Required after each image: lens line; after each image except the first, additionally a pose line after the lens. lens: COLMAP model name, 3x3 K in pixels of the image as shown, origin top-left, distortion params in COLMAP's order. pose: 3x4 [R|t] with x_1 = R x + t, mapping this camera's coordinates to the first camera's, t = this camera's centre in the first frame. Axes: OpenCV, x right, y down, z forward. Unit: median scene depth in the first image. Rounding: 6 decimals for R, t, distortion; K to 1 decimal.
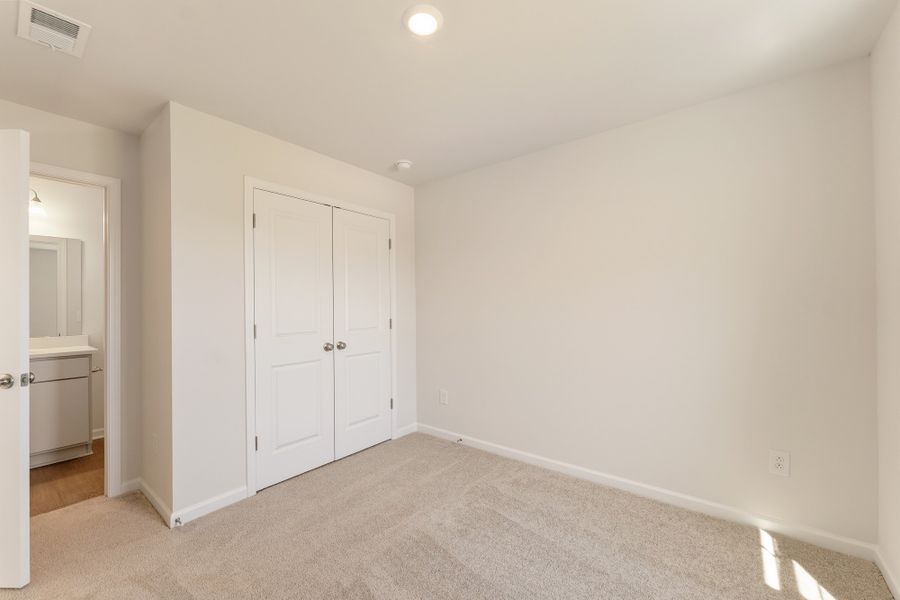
lens RADIAL K [[361.1, 0, 448.7], [0, 361.1, 299.9], [0, 0, 1]] dist [-0.000042, -0.000102]
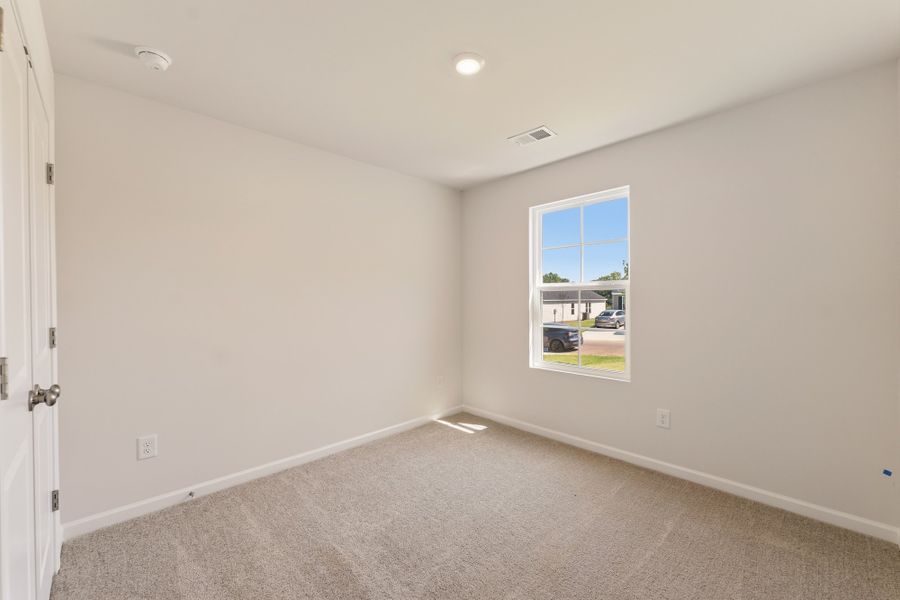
lens RADIAL K [[361.1, 0, 448.7], [0, 361.1, 299.9], [0, 0, 1]] dist [-0.000042, -0.000102]
pose [[0.119297, -0.003730, 0.992852, -0.678857], [-0.024594, 0.999675, 0.006711, -0.011434], [-0.992554, -0.025219, 0.119166, 0.473734]]
